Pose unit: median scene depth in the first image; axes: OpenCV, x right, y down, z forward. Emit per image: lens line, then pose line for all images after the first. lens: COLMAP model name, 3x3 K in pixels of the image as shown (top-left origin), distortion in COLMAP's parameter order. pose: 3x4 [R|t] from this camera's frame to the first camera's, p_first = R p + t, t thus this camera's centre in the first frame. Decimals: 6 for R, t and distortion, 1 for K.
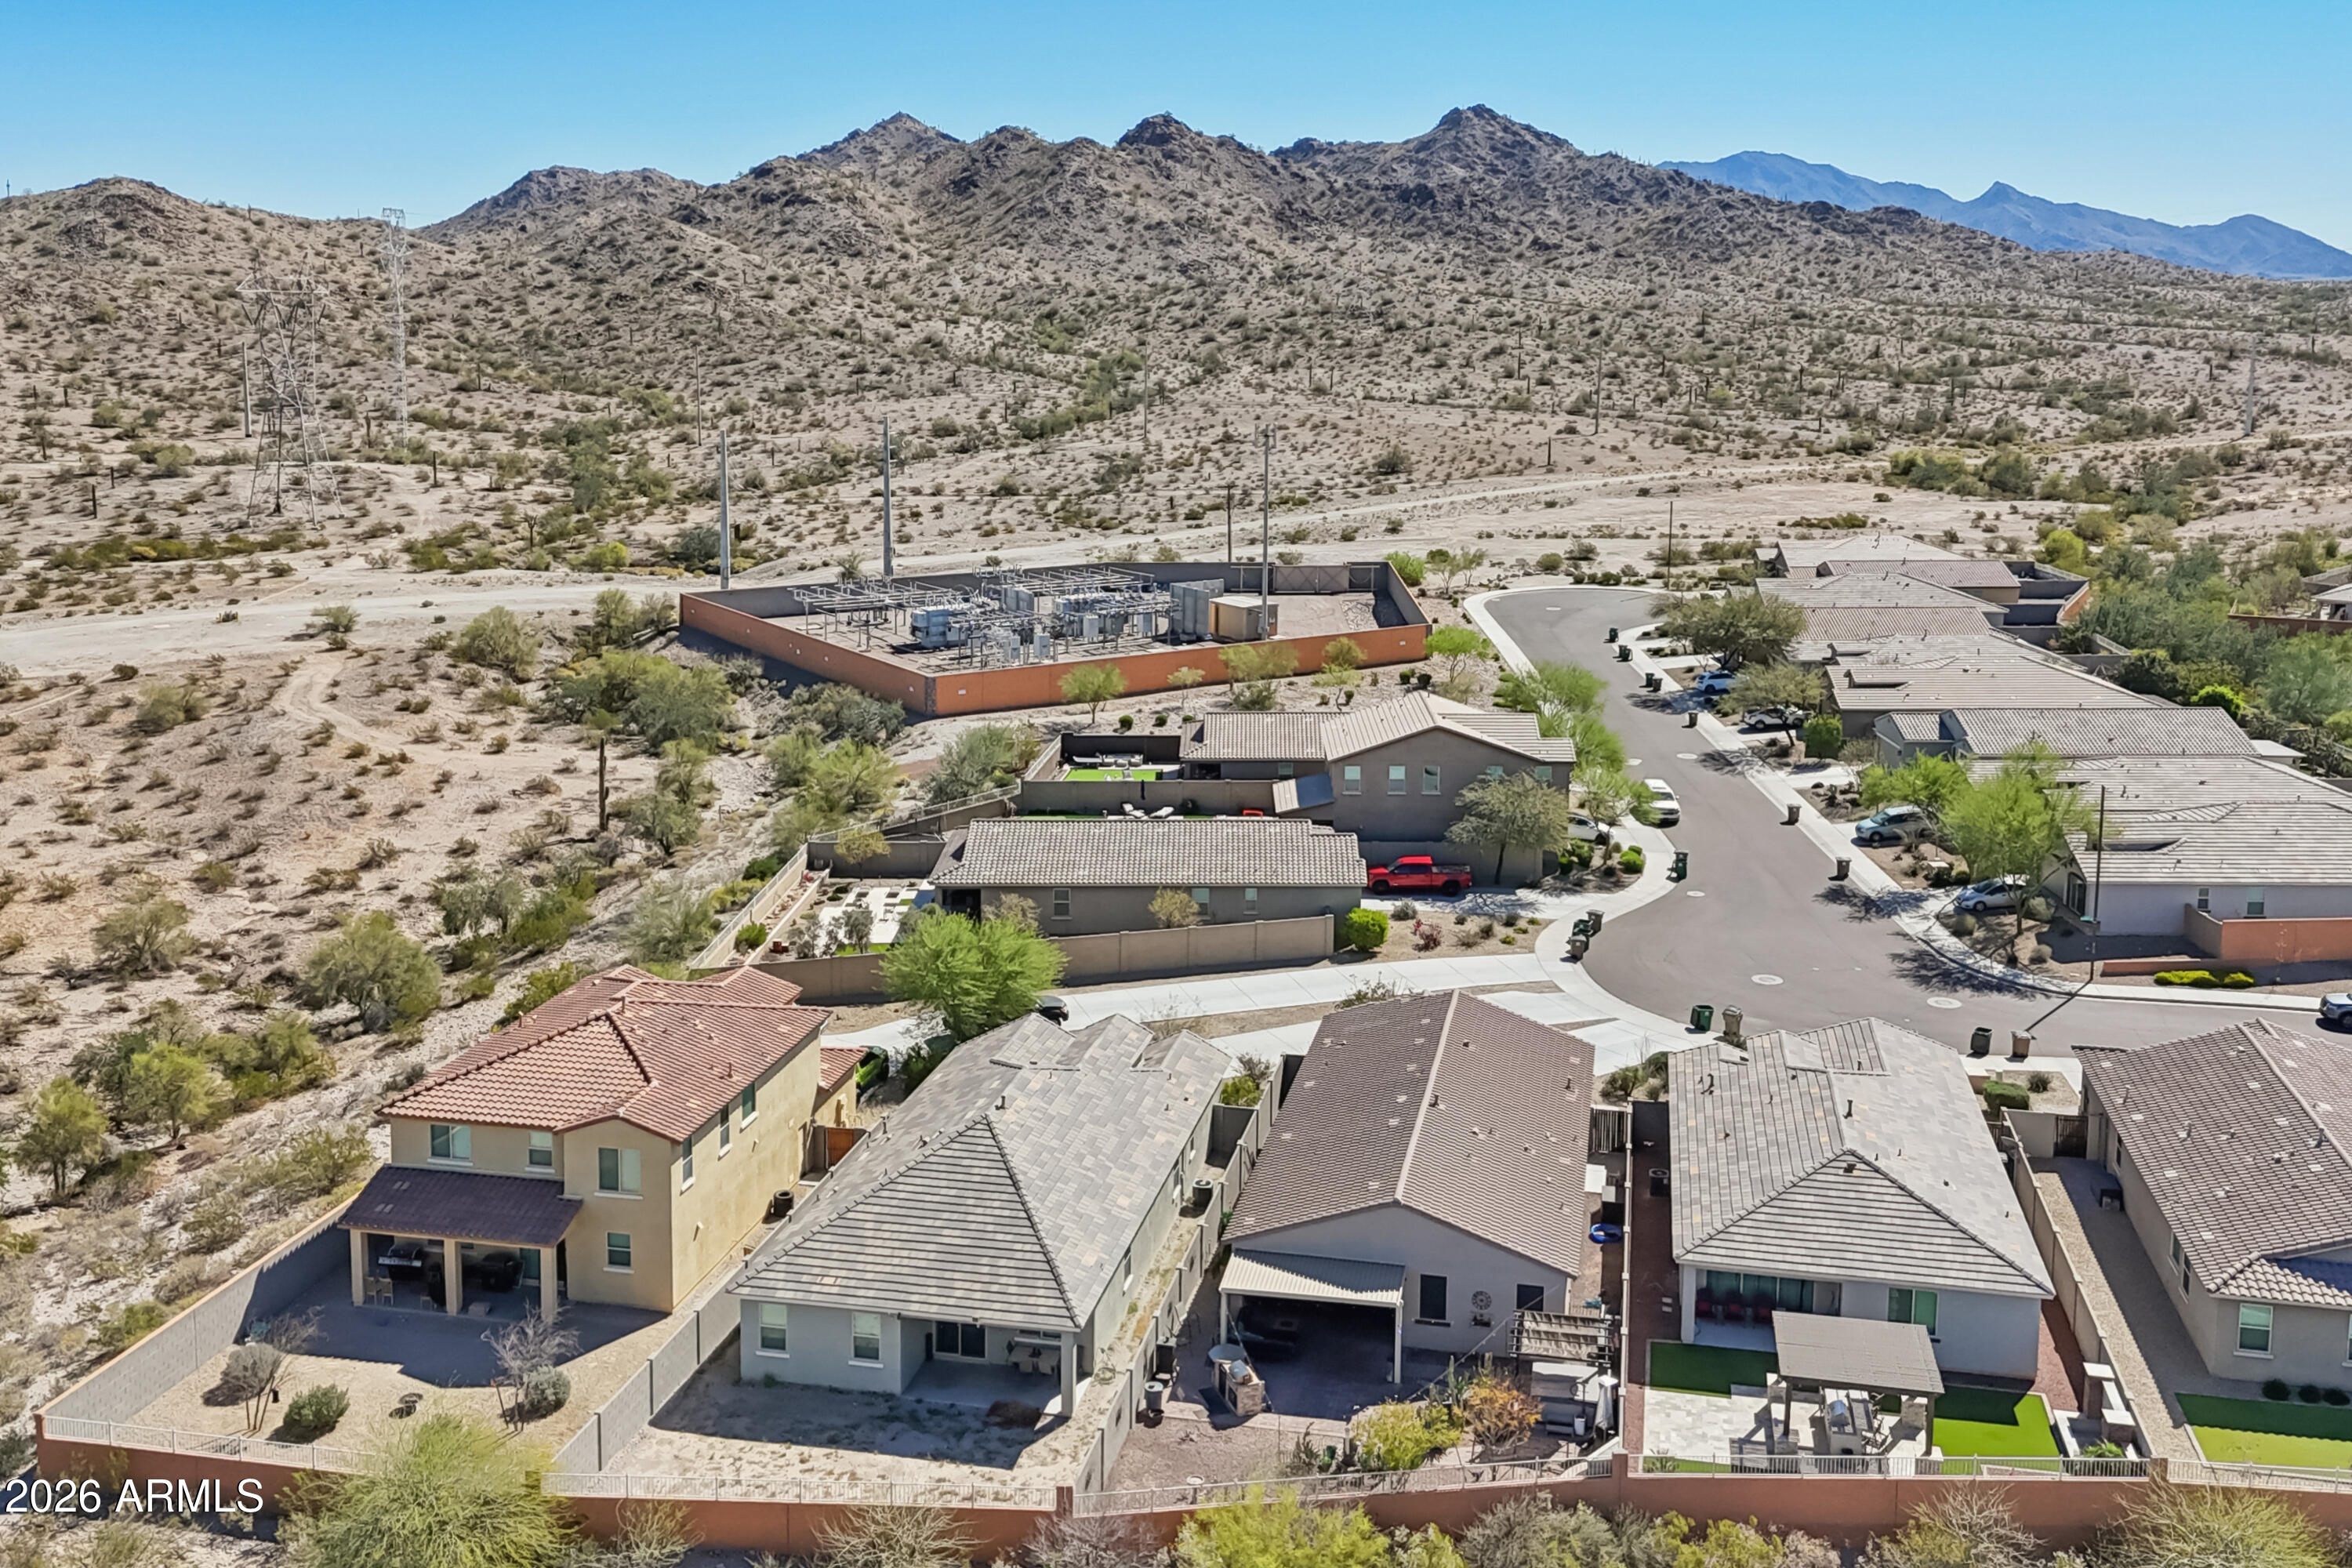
lens RADIAL K [[2073.8, 0, 1302.8], [0, 2073.8, 554.8], [0, 0, 1]] dist [0.078388, -0.103535]
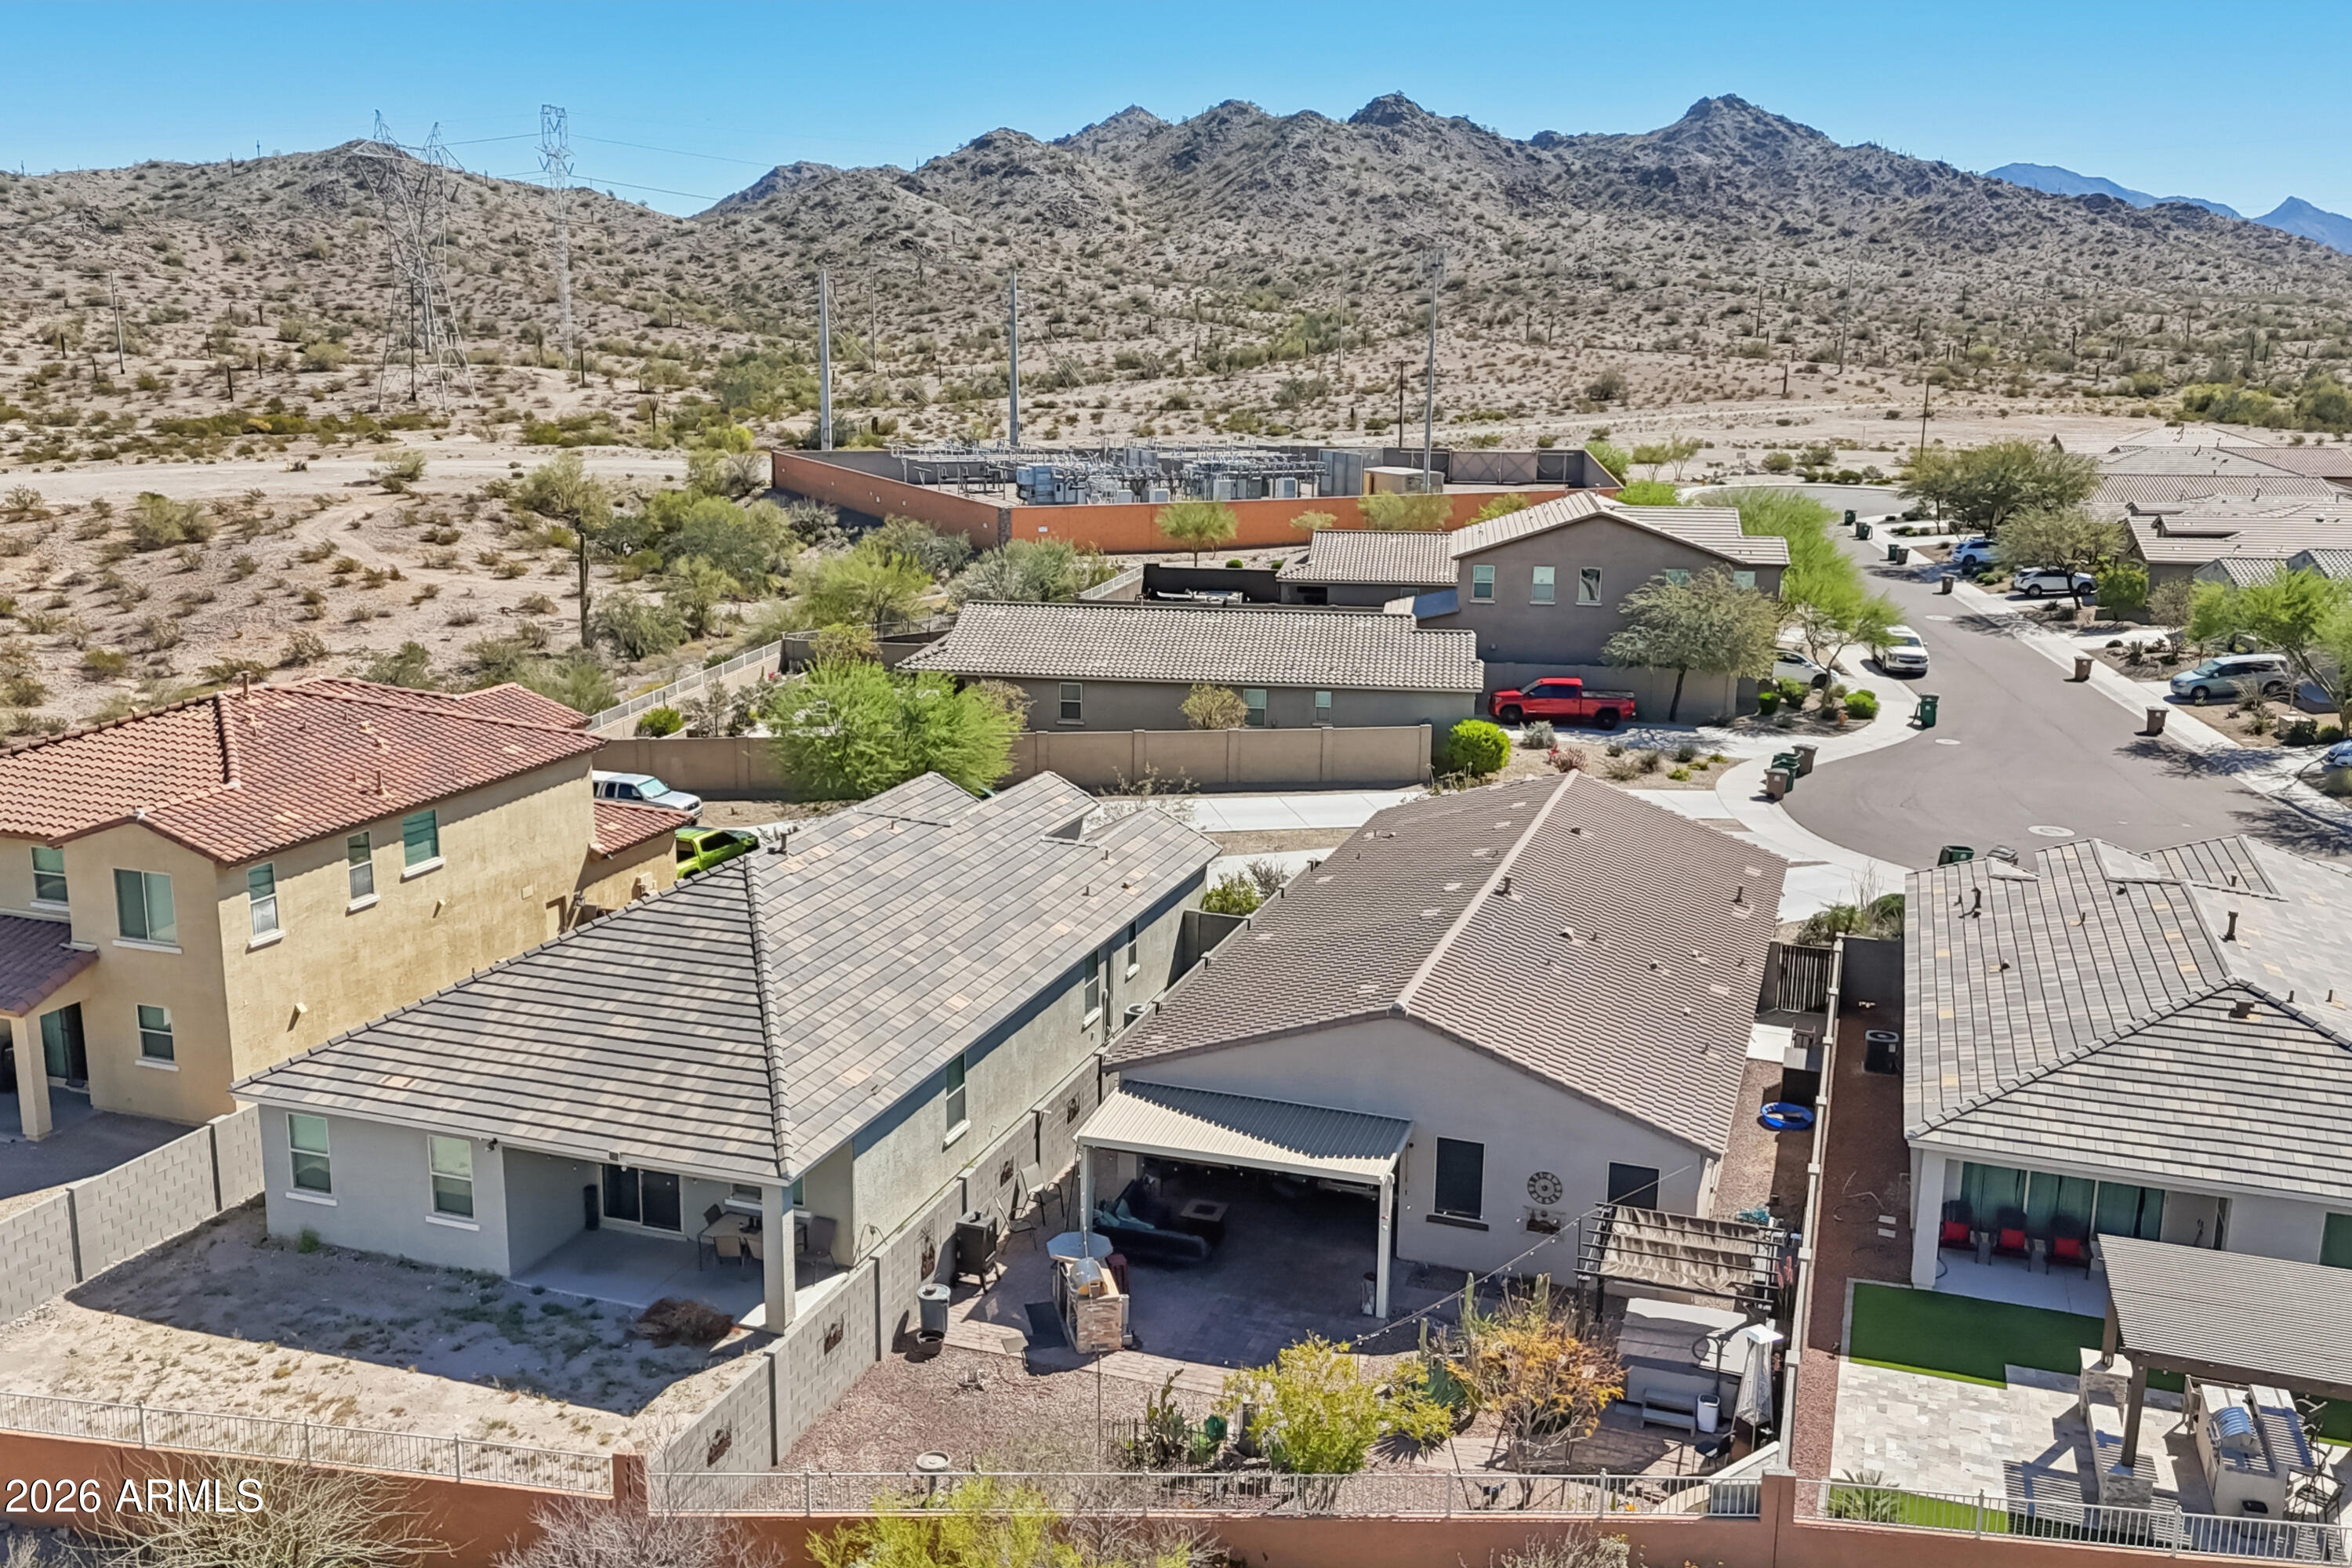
lens RADIAL K [[2052.9, 0, 1236.0], [0, 2052.9, 750.0], [0, 0, 1]] dist [0.068525, -0.122020]
pose [[0.989917, 0.027566, -0.138939, 0.016720], [-0.014715, 0.995587, 0.092687, 0.041274], [0.140881, -0.089708, 0.985954, 0.099030]]
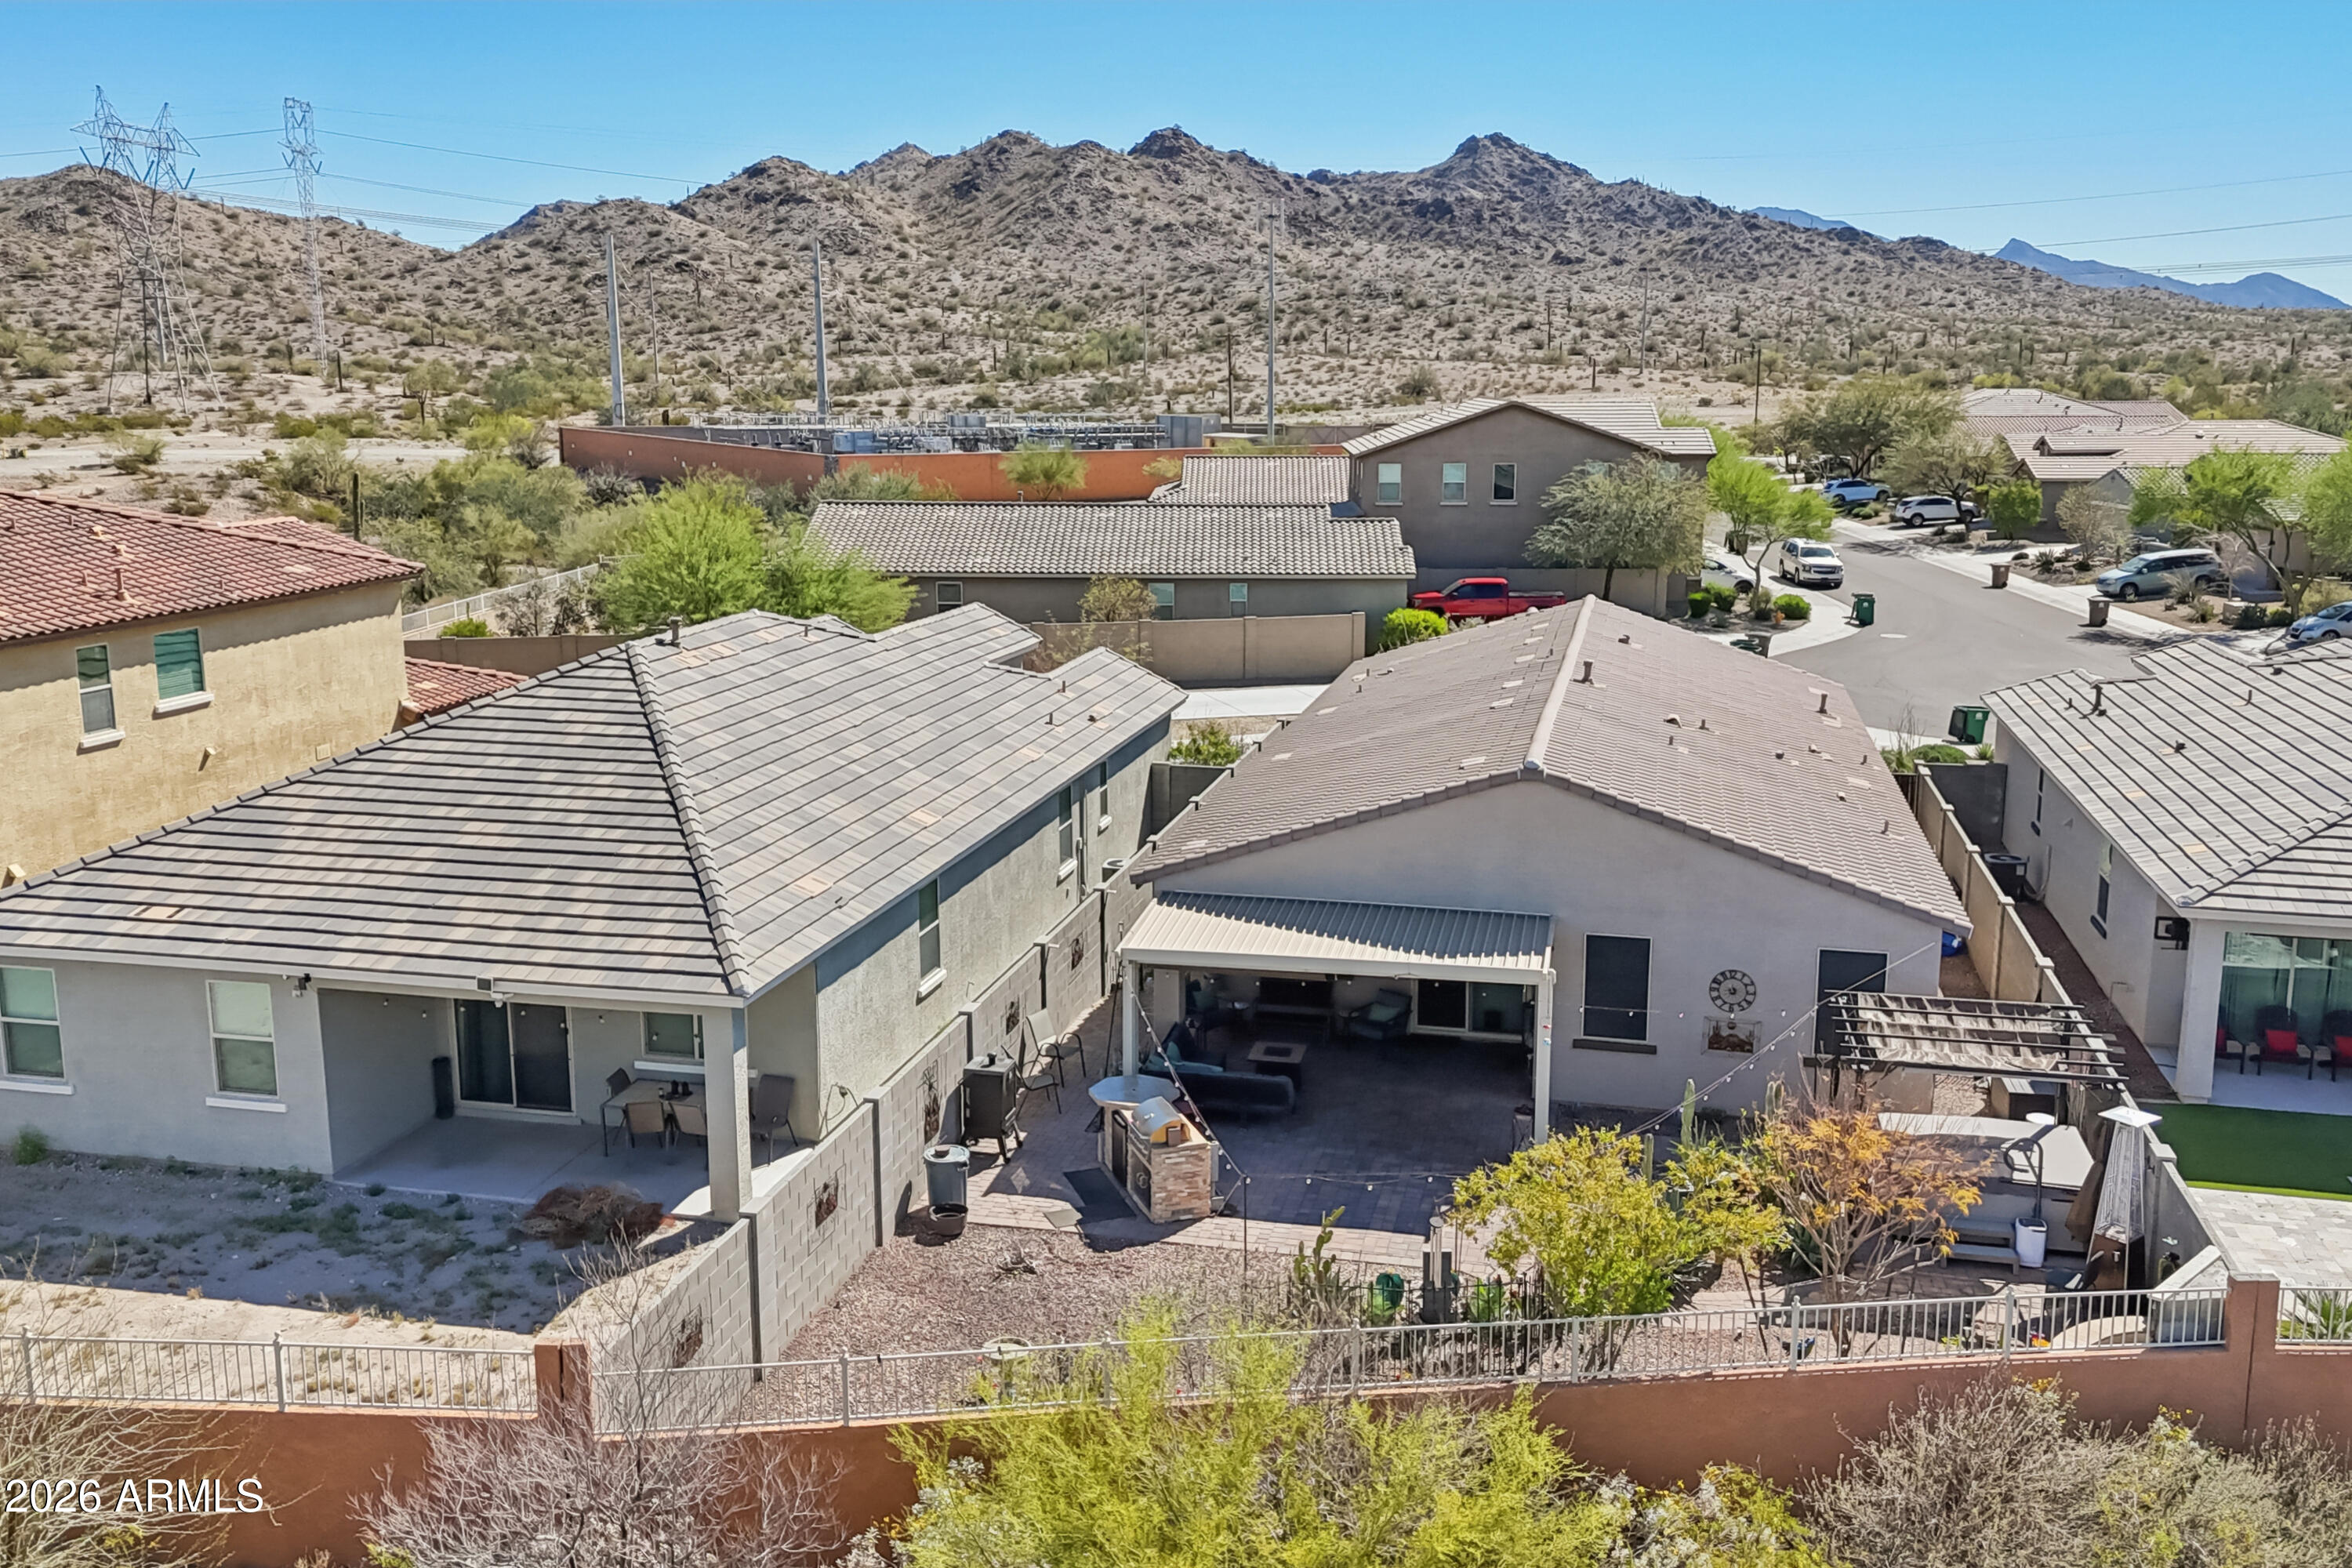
lens RADIAL K [[2062.3, 0, 1235.4], [0, 2062.3, 752.9], [0, 0, 1]] dist [0.071129, -0.079323]
pose [[0.999077, -0.009773, -0.041839, 0.000475], [0.012892, 0.997105, 0.074933, 0.059699], [0.040986, -0.075404, 0.996310, 0.125313]]
